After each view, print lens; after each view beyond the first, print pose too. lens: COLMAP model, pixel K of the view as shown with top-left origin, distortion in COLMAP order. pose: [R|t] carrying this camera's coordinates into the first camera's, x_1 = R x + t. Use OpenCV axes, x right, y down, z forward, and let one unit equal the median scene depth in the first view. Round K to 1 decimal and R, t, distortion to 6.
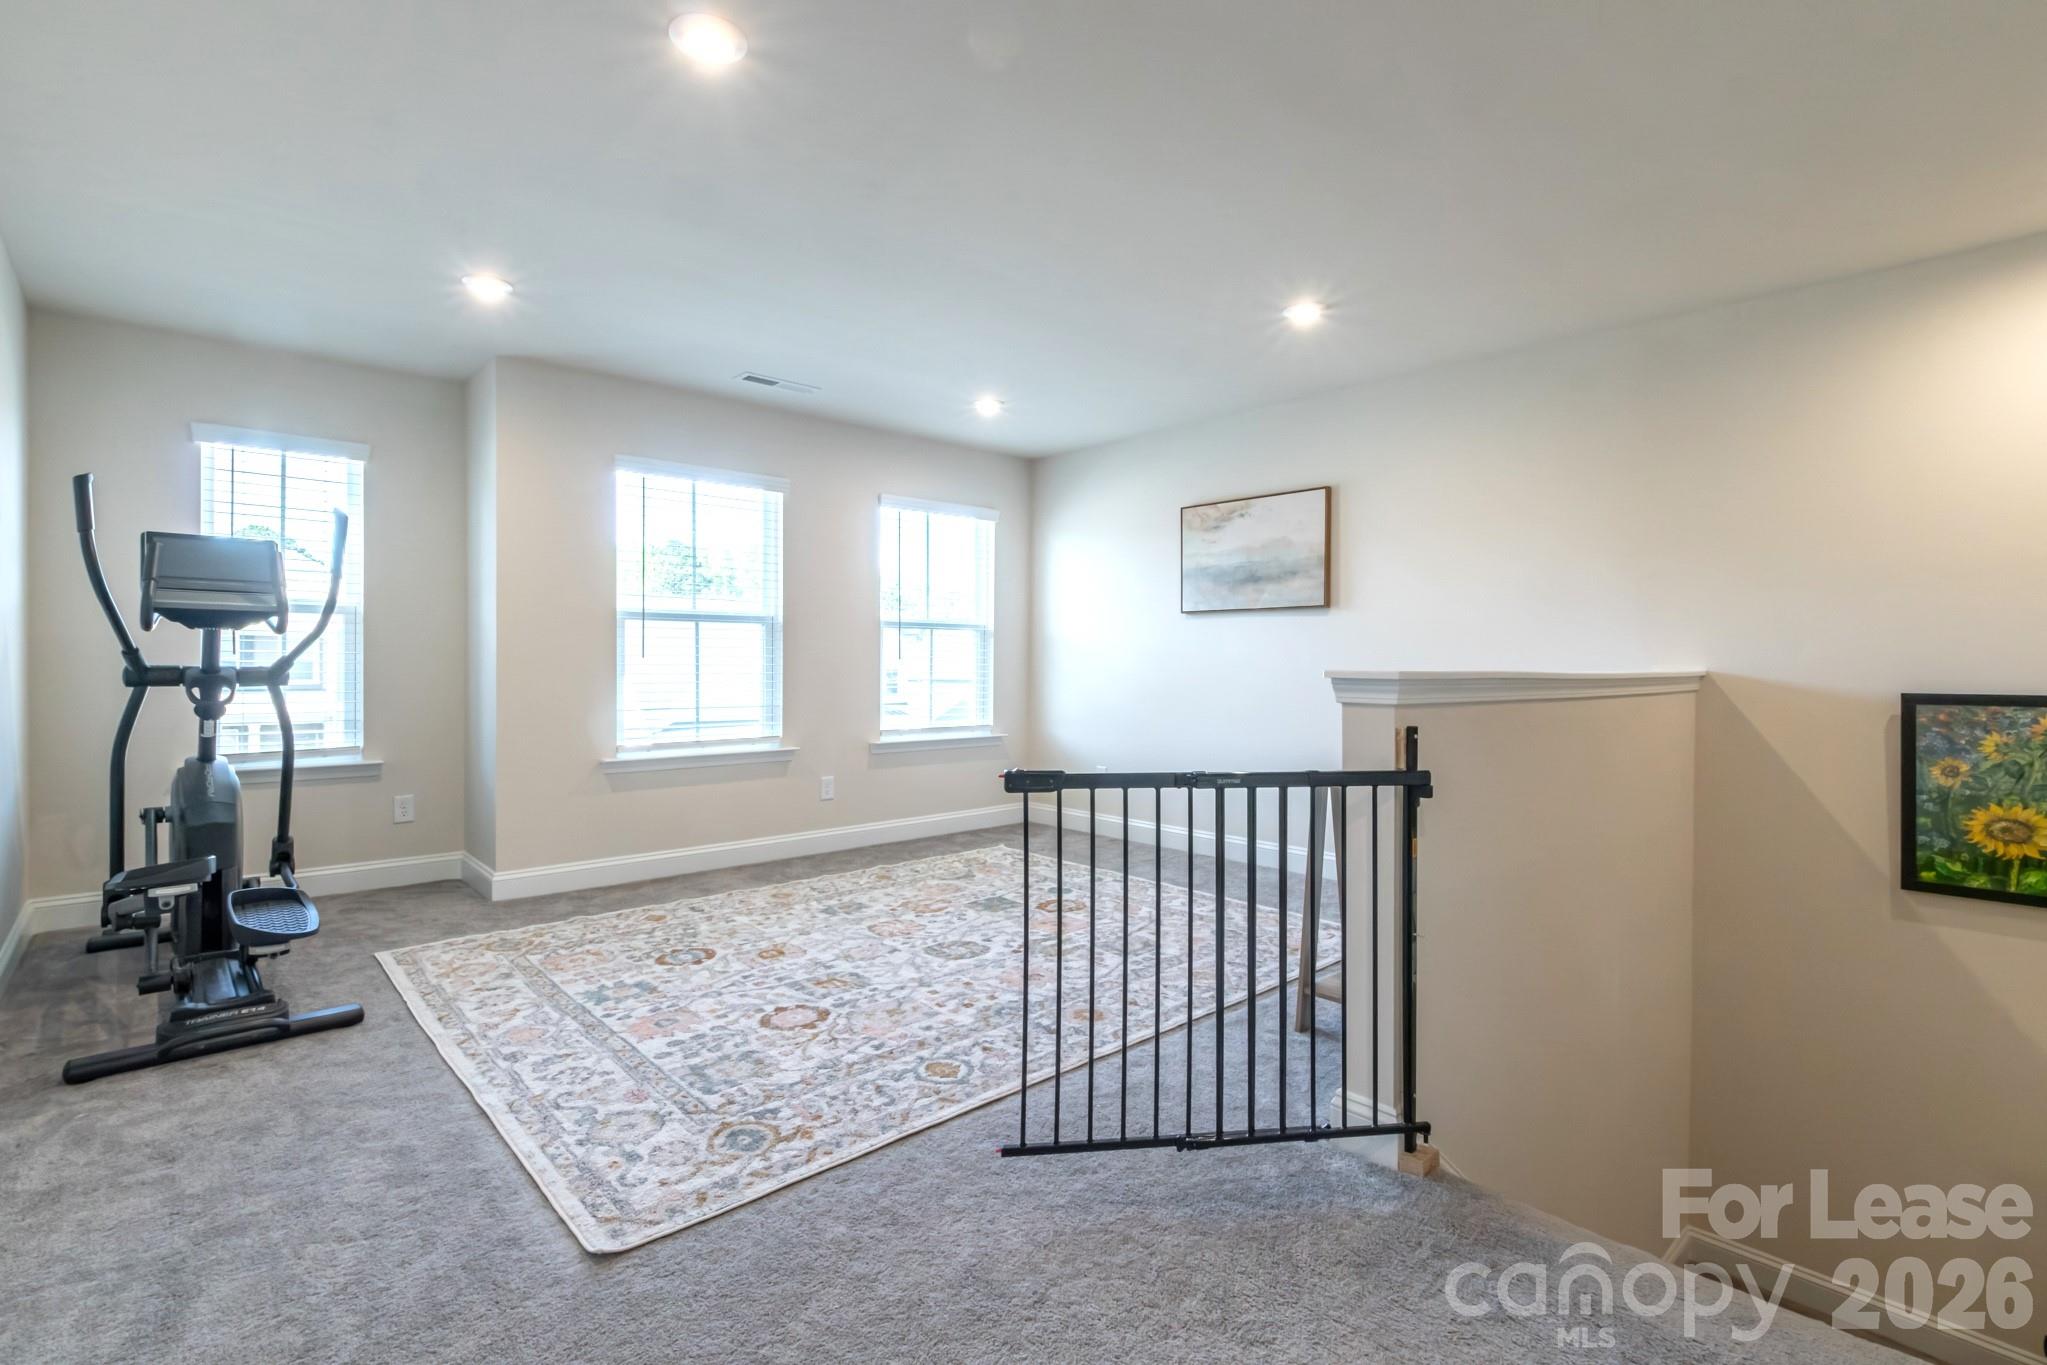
lens RADIAL K [[964.5, 0, 1017.4], [0, 964.5, 670.0], [0, 0, 1]] dist [0.008186, -0.002466]
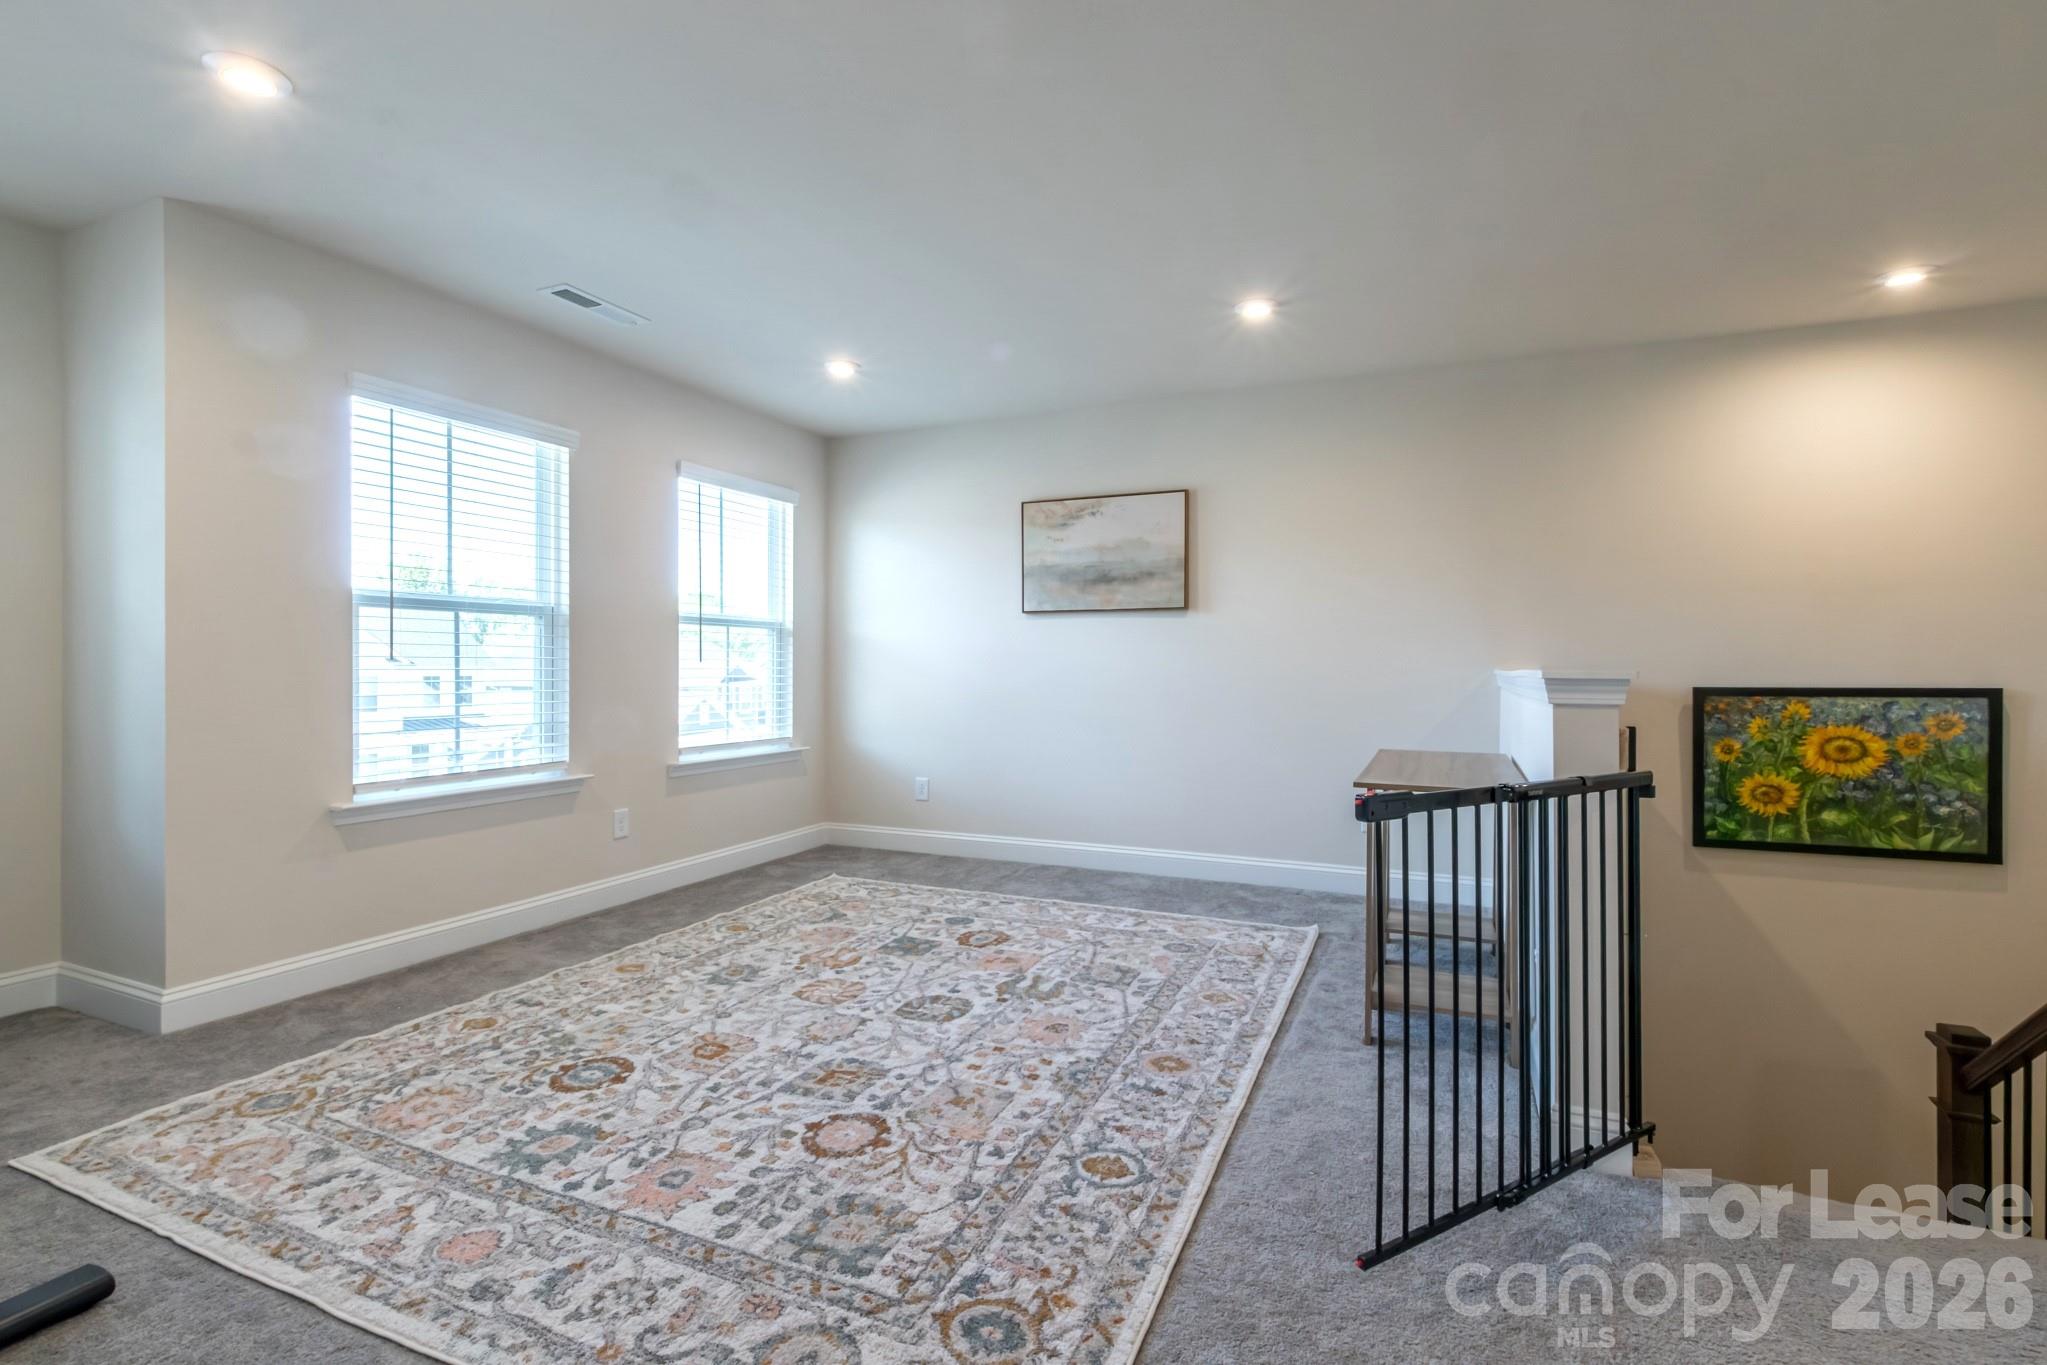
lens RADIAL K [[964.5, 0, 1028.7], [0, 964.5, 672.7], [0, 0, 1]] dist [0.008186, -0.002466]
pose [[0.914115, -0.007106, 0.405394, -0.348159], [0.006942, 0.999974, 0.001873, -0.002744], [-0.405397, 0.001102, 0.914140, 0.213013]]
